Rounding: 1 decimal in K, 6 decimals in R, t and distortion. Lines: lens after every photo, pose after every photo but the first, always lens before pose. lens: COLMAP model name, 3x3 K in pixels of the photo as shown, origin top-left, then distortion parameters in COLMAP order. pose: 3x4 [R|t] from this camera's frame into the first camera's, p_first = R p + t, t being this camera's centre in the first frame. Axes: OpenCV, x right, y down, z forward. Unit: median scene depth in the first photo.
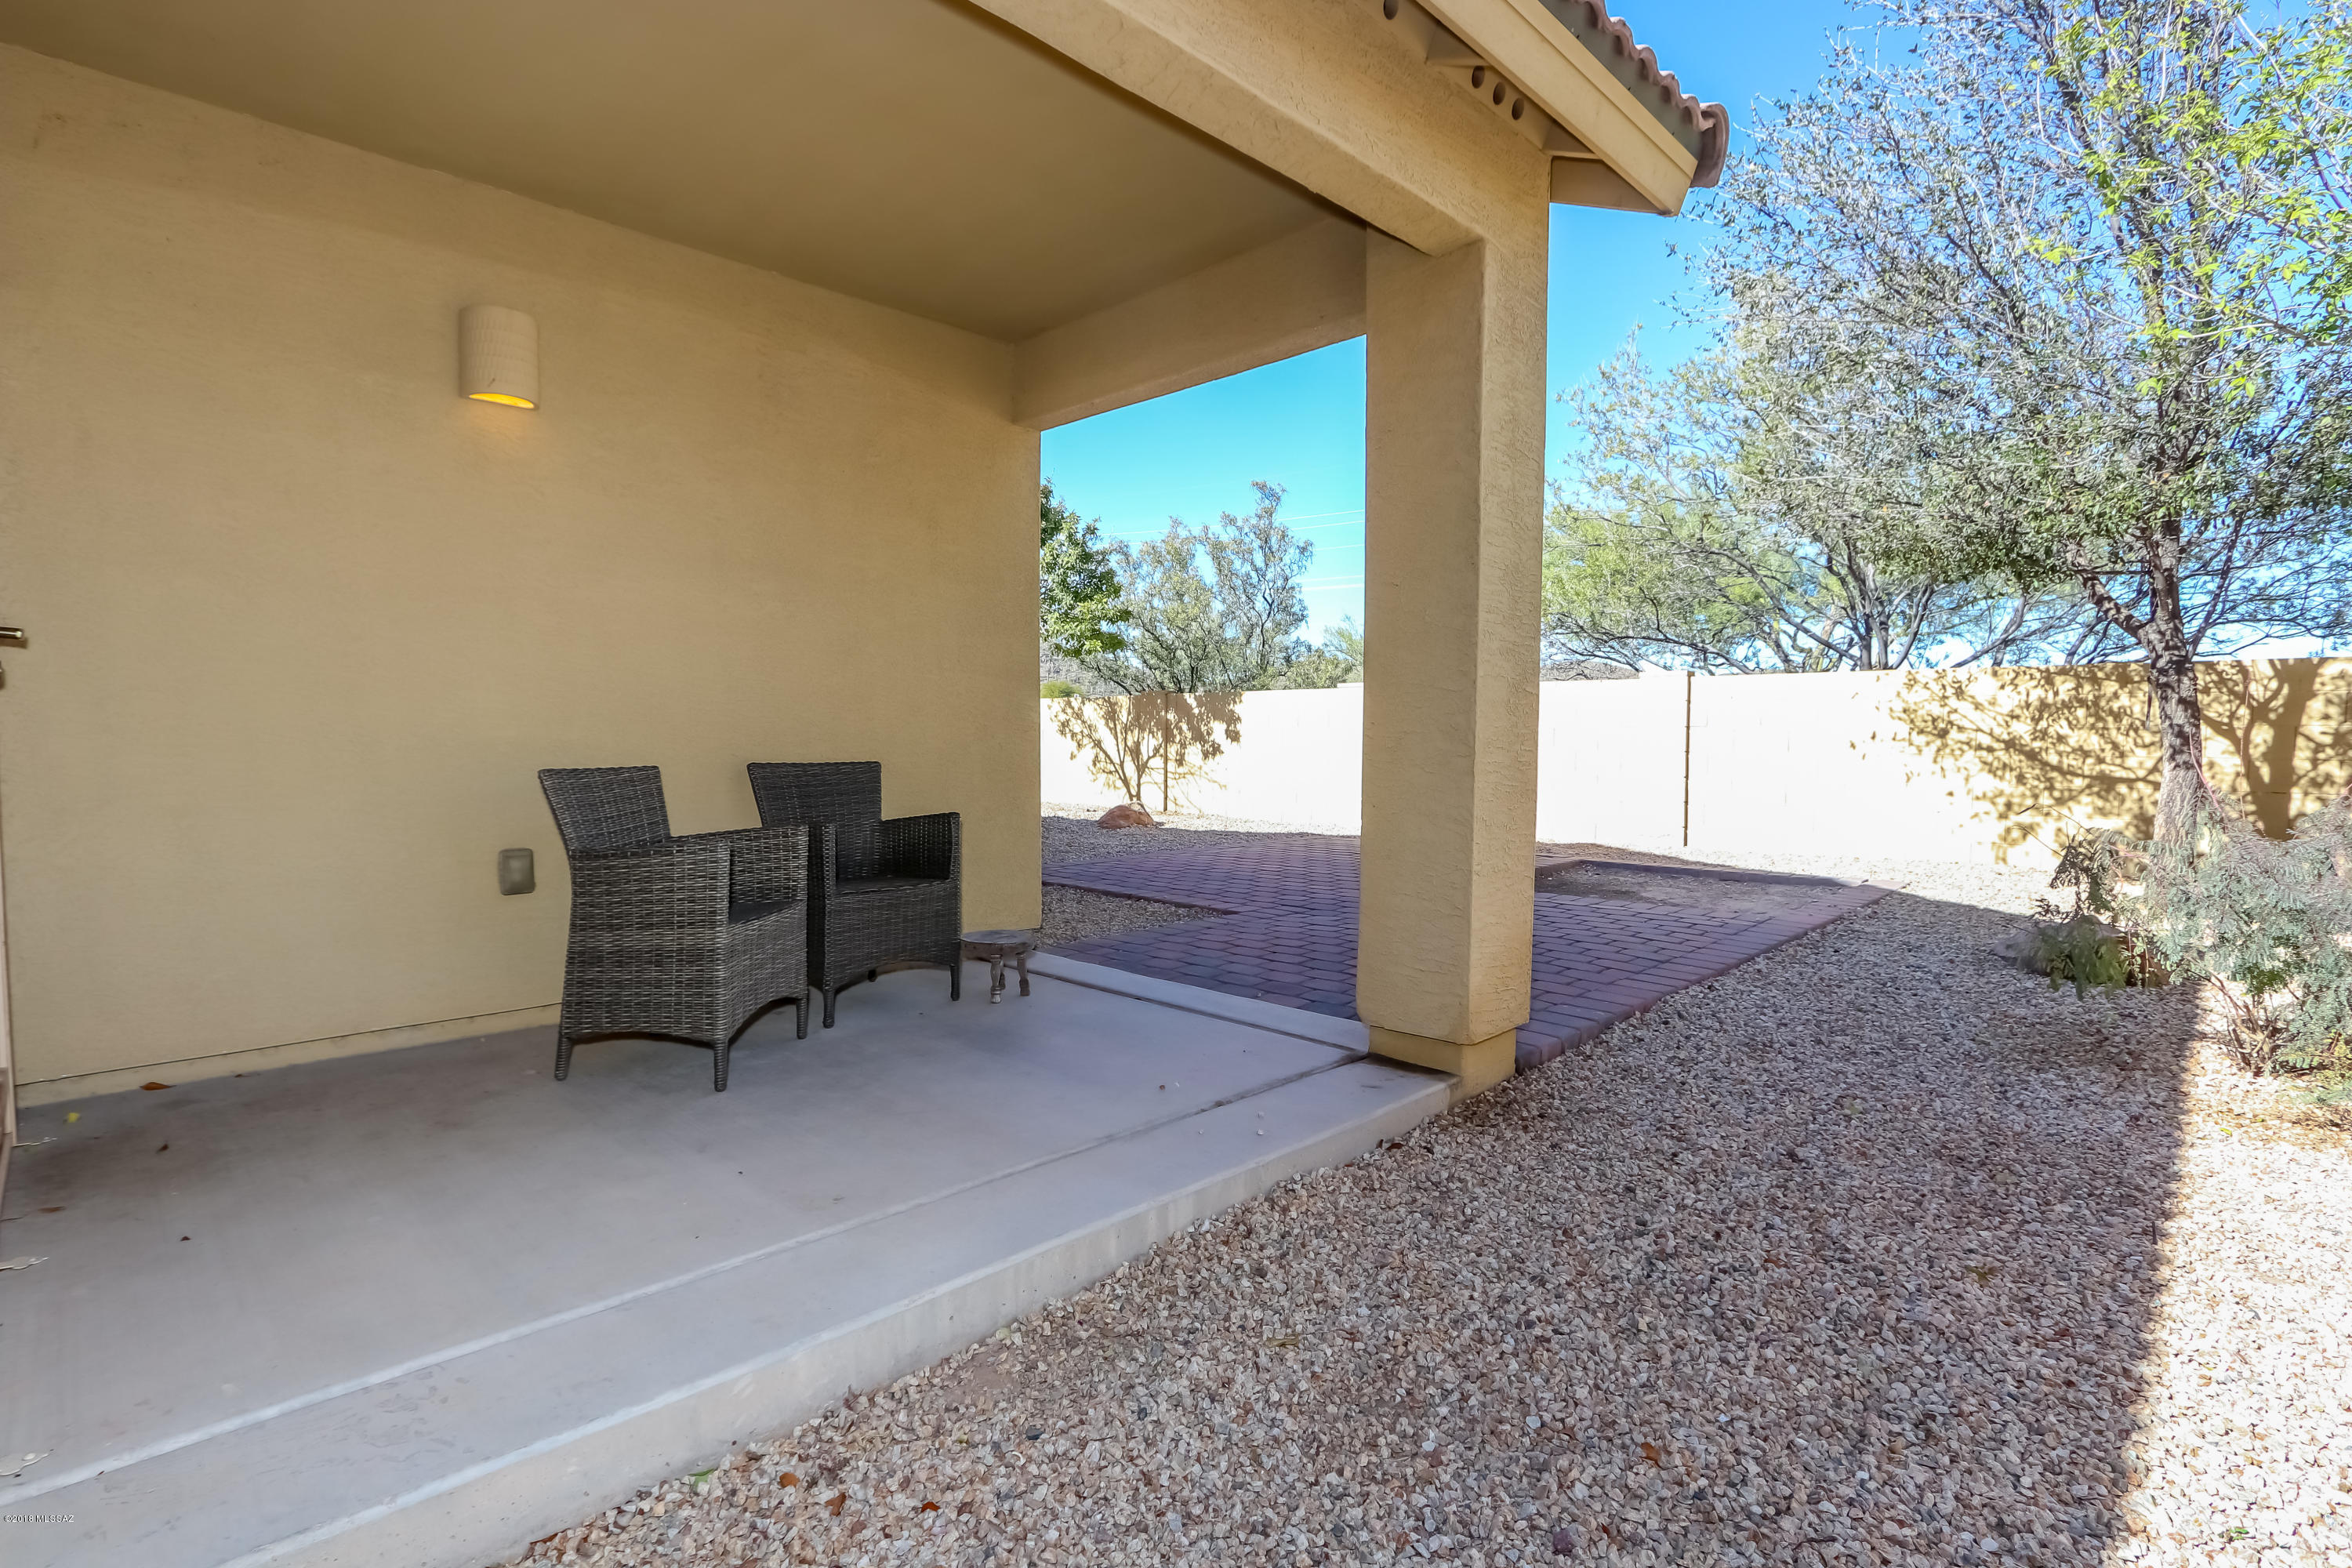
lens RADIAL K [[1100.1, 0, 1170.4], [0, 1100.1, 779.4], [0, 0, 1]] dist [-0.014332, -0.000100]
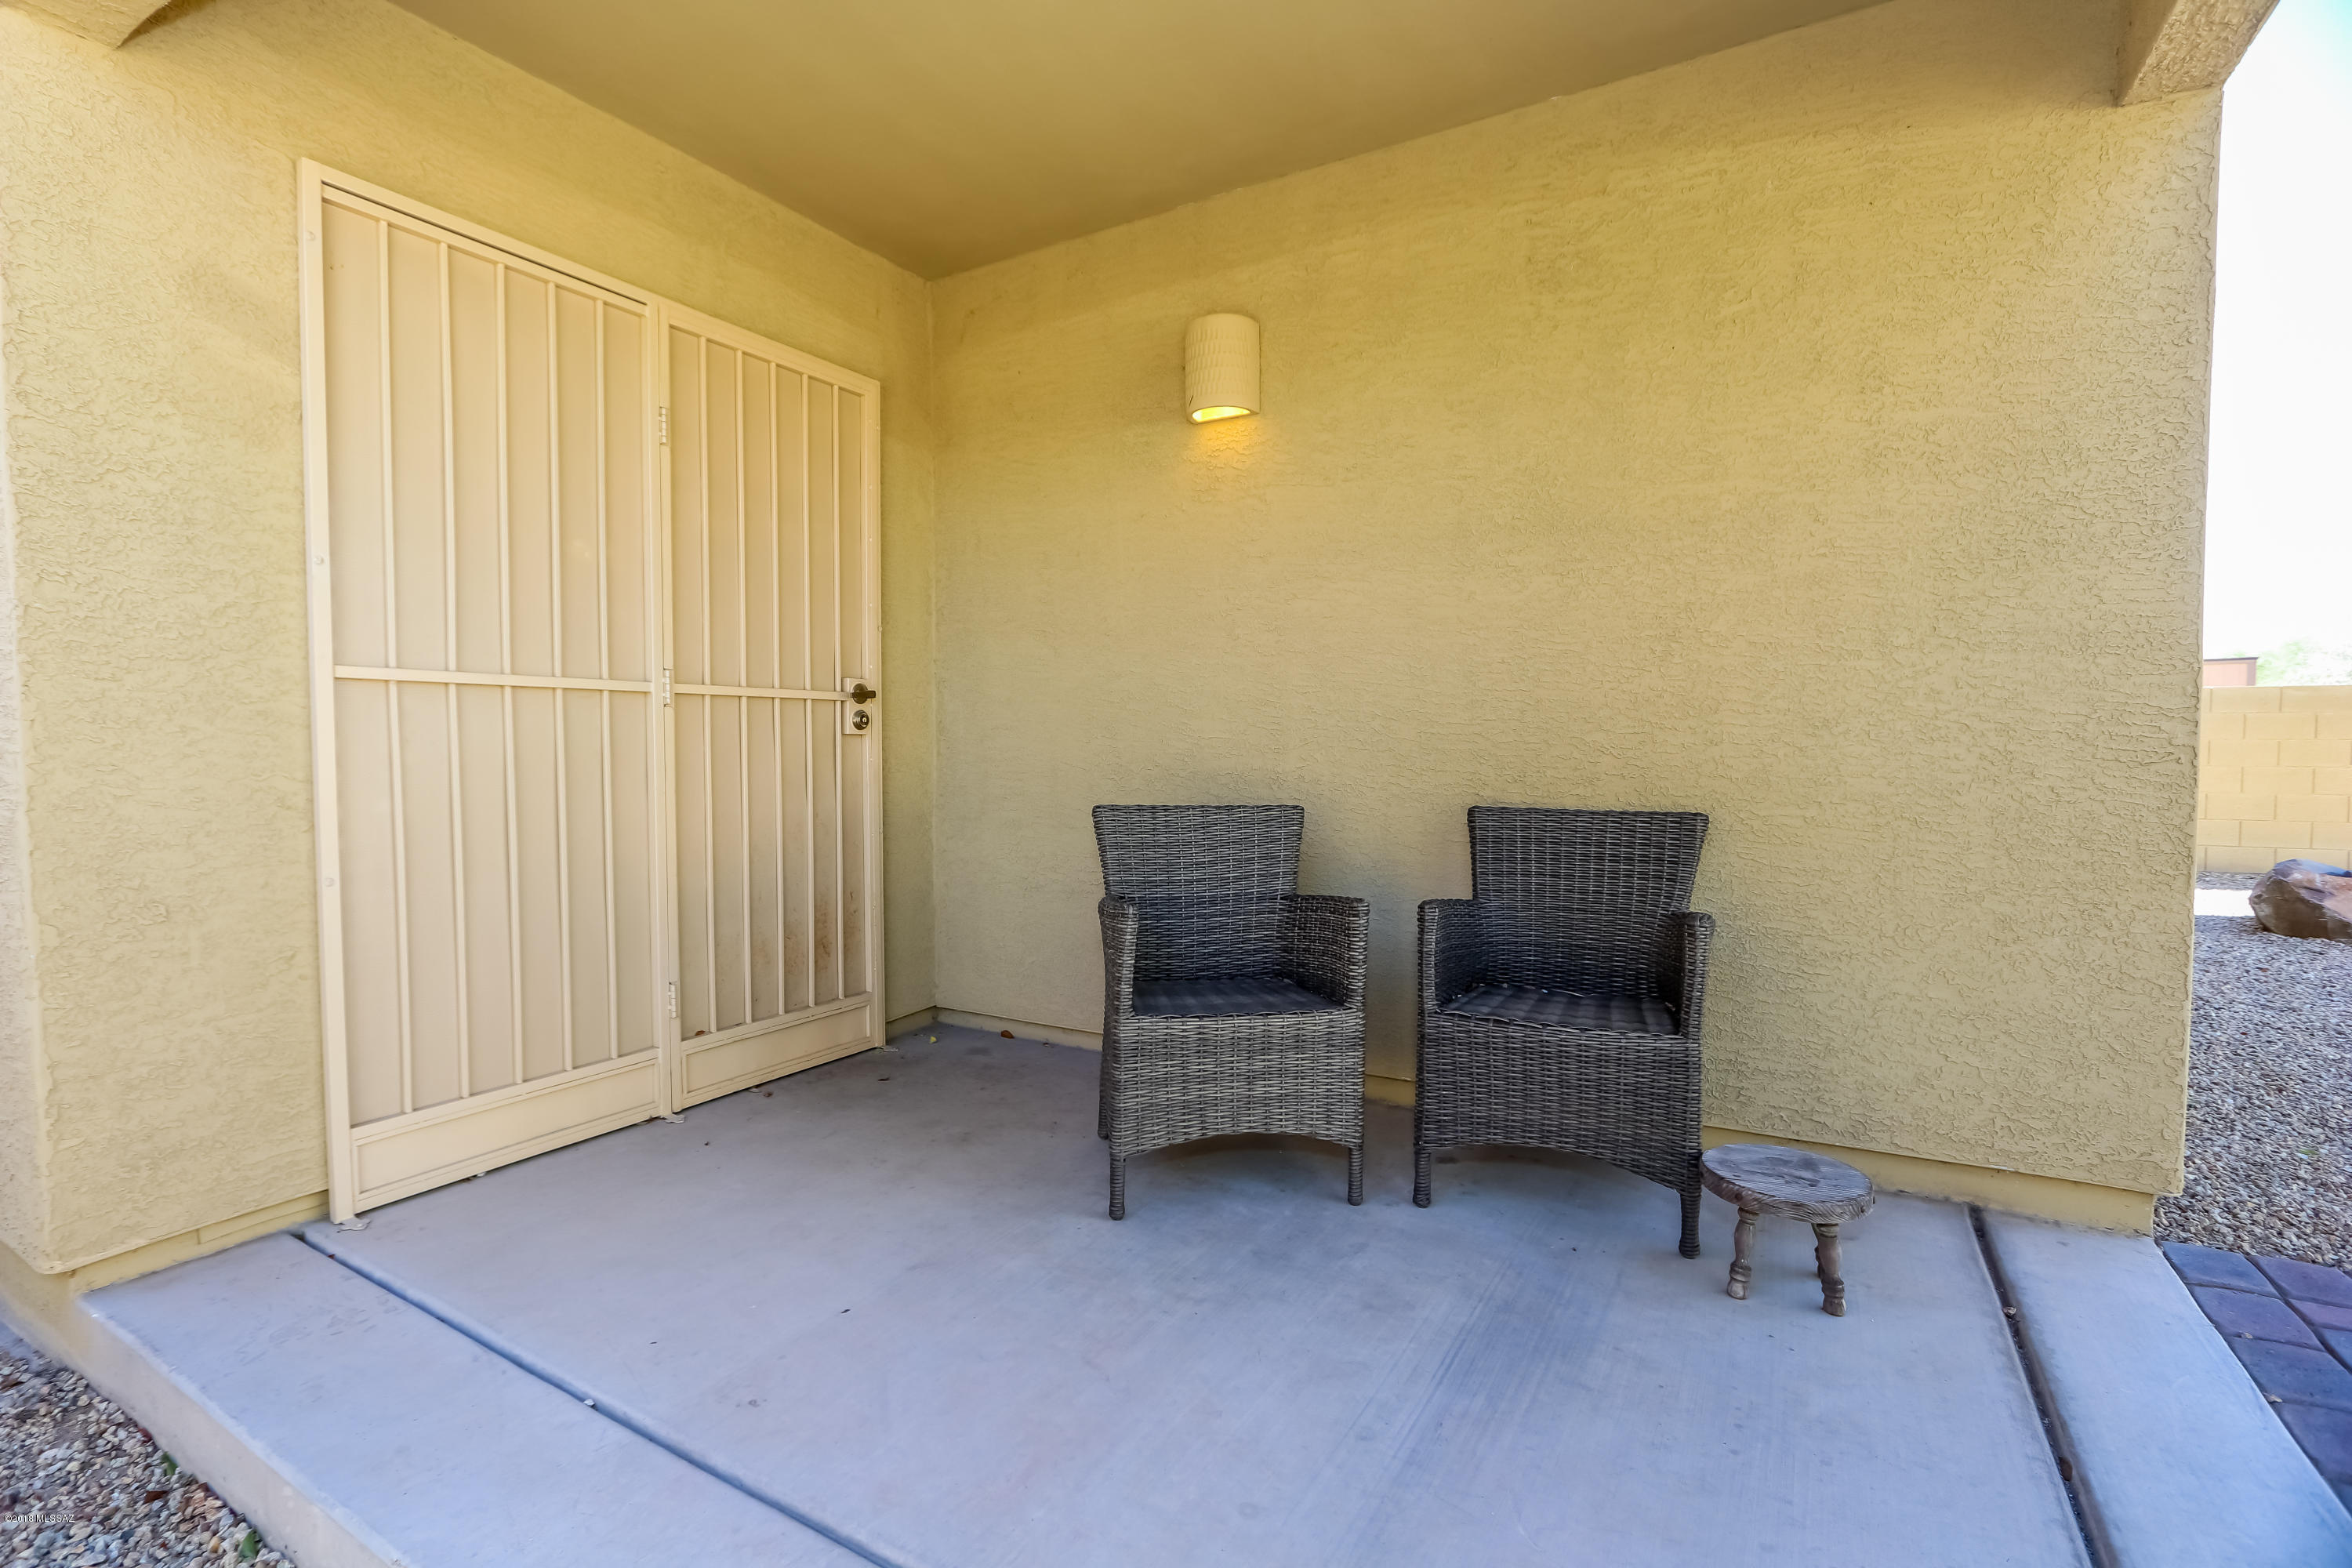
lens RADIAL K [[1100.1, 0, 1167.9], [0, 1100.1, 796.9], [0, 0, 1]] dist [-0.014332, -0.000100]
pose [[0.239780, 0.039433, -0.970026, 0.312657], [-0.042429, 0.998646, 0.030109, -0.040181], [0.969900, 0.033938, 0.241128, 0.729213]]
